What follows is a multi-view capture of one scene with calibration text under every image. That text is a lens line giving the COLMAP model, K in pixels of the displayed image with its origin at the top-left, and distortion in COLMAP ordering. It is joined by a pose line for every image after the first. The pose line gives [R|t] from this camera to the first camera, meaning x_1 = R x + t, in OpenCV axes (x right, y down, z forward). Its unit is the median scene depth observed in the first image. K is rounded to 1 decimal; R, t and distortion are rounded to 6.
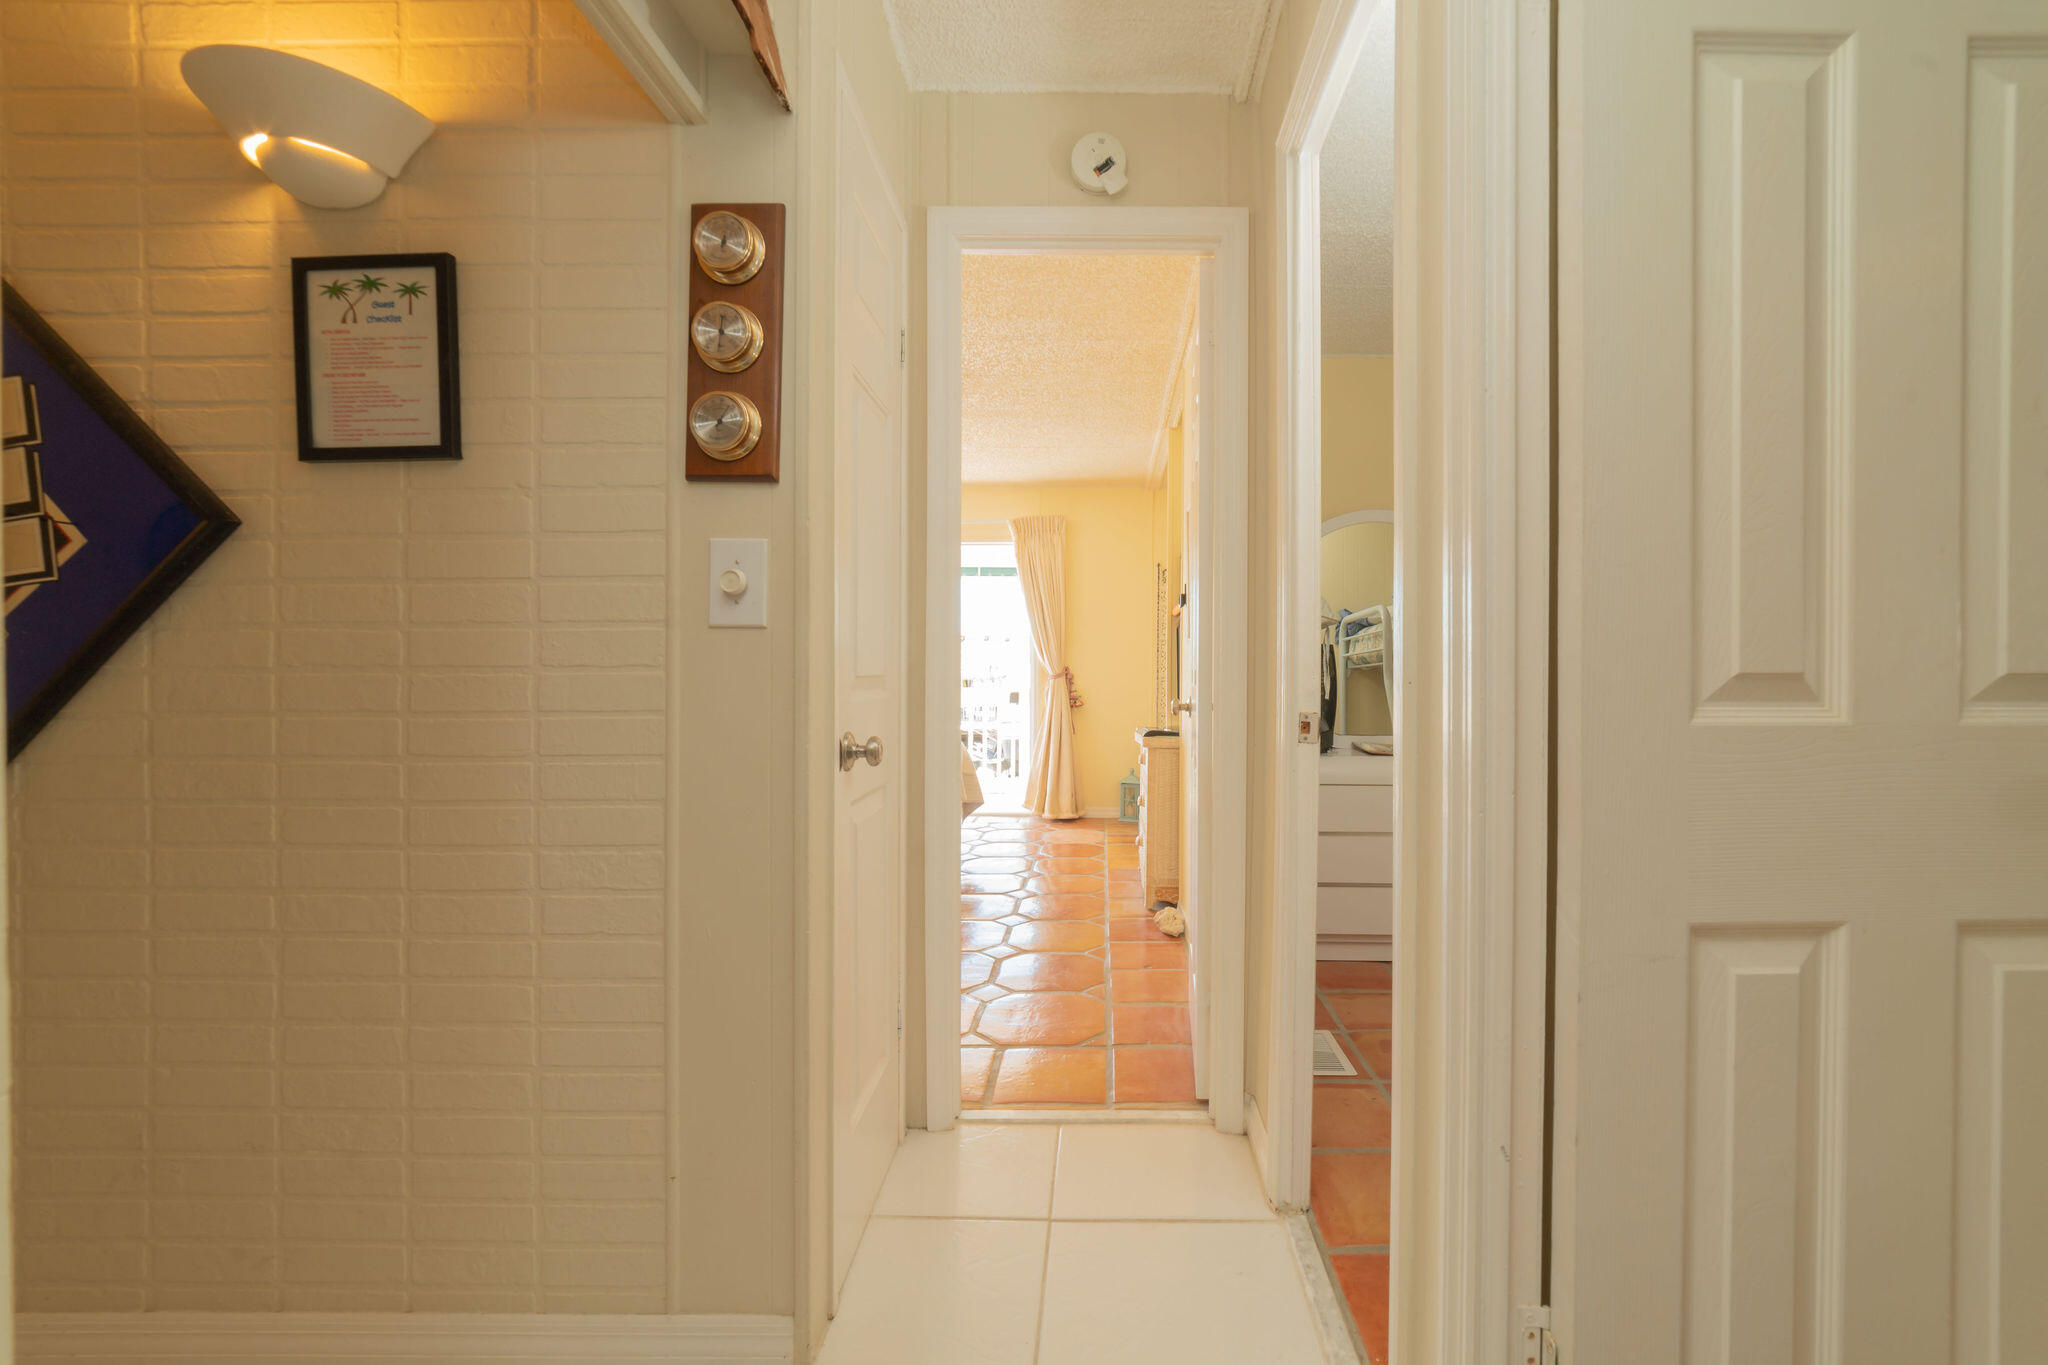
lens RADIAL K [[805.5, 0, 1019.3], [0, 805.5, 694.4], [0, 0, 1]] dist [-0.016957, 0.006626]
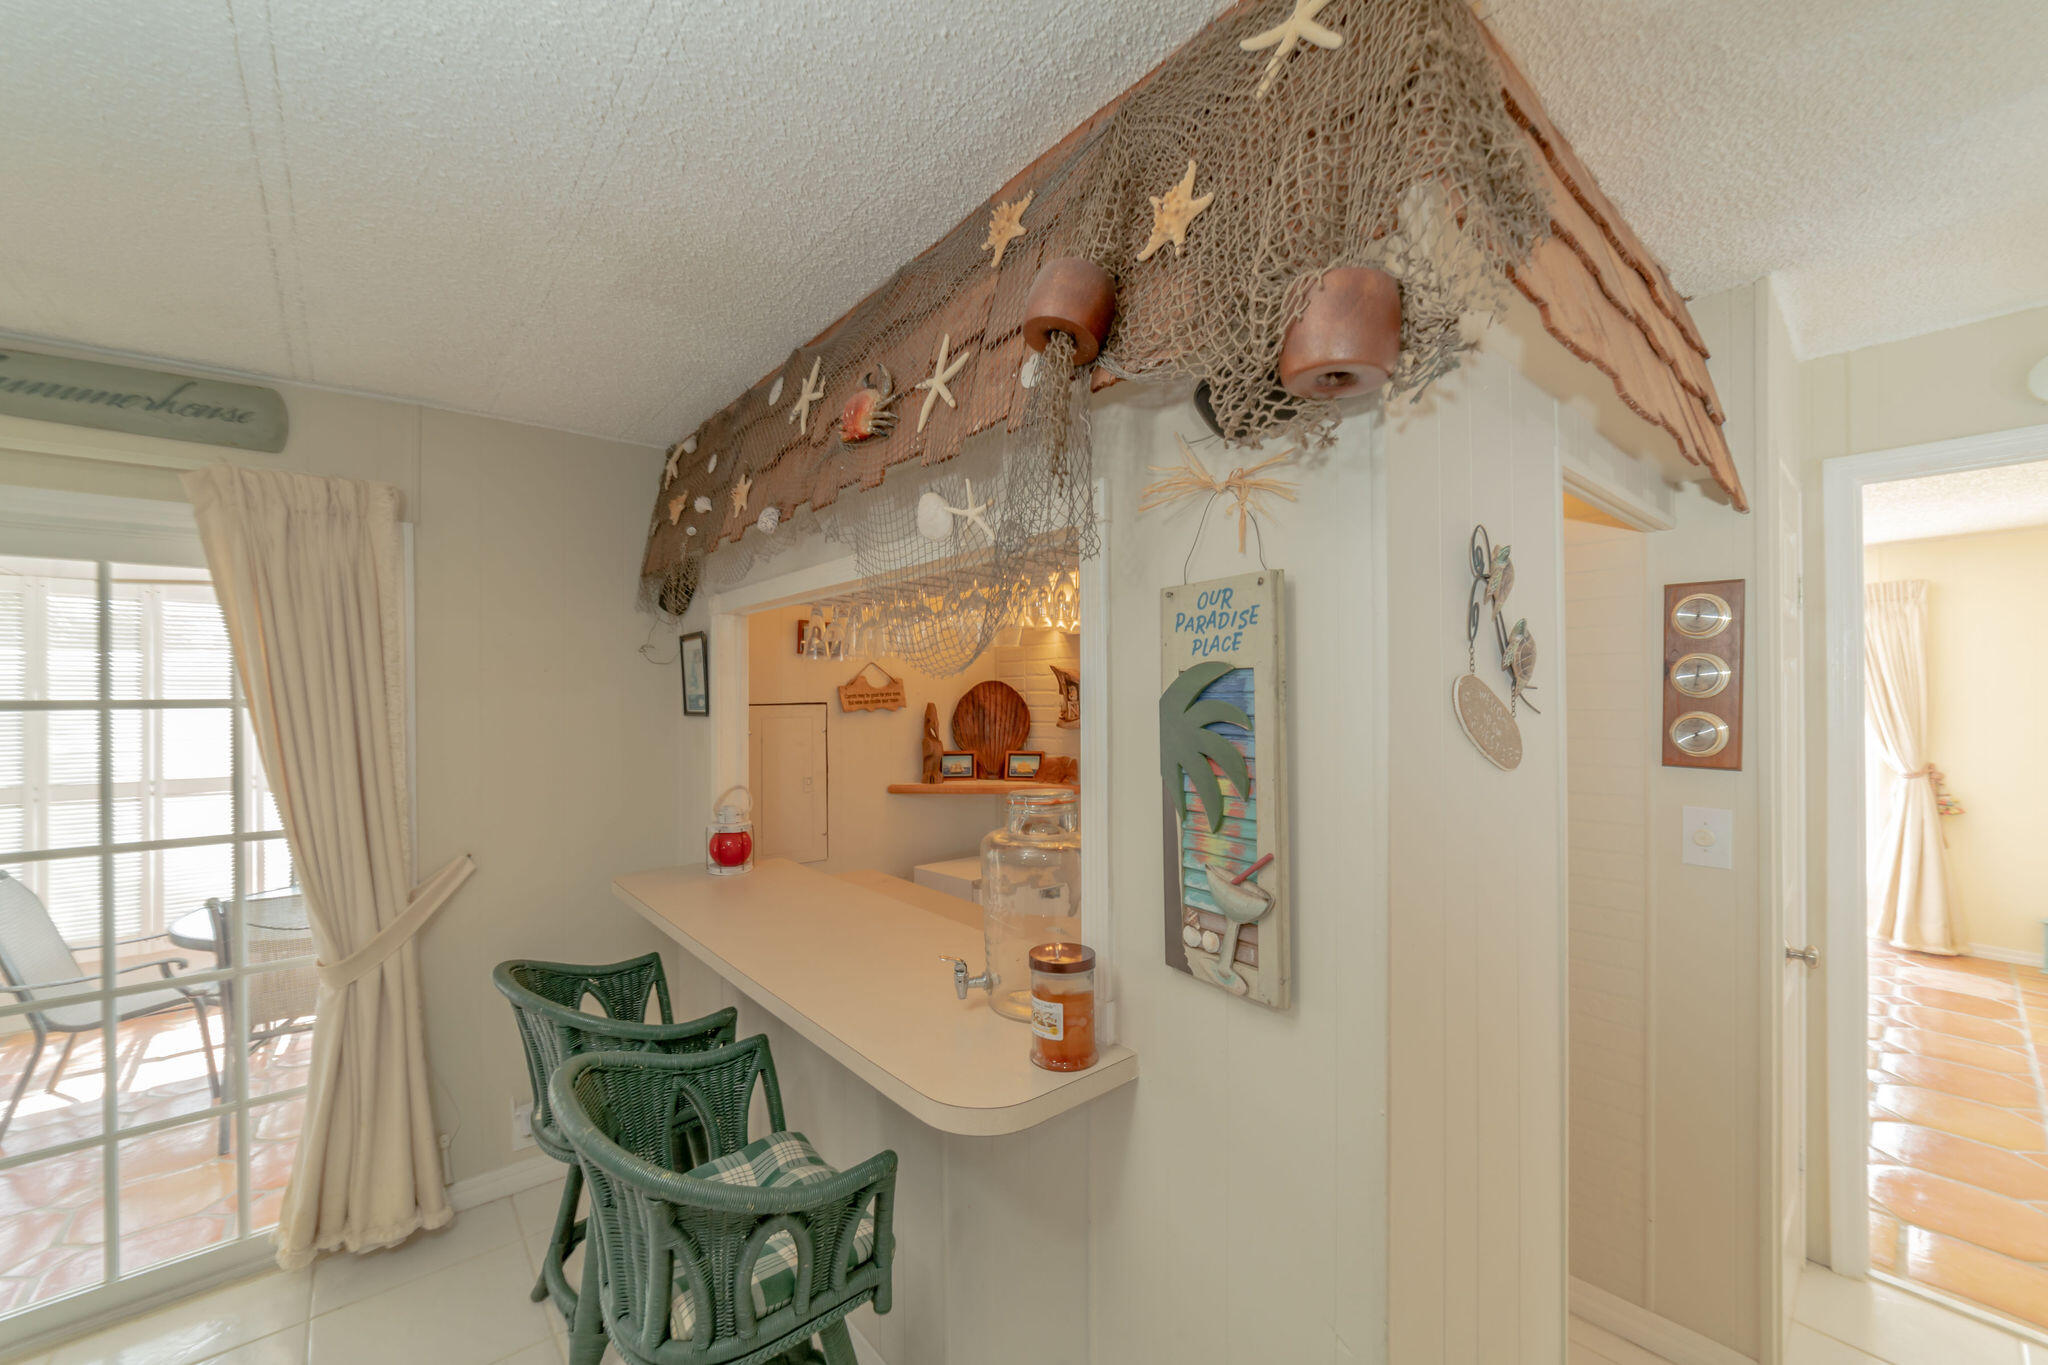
lens RADIAL K [[790.7, 0, 1003.7], [0, 790.7, 676.3], [0, 0, 1]] dist [-0.028741, 0.009776]
pose [[0.713525, -0.000729, -0.700629, -0.169720], [-0.018921, 0.999615, -0.020310, -0.243052], [0.700374, 0.027749, 0.713237, -0.599960]]
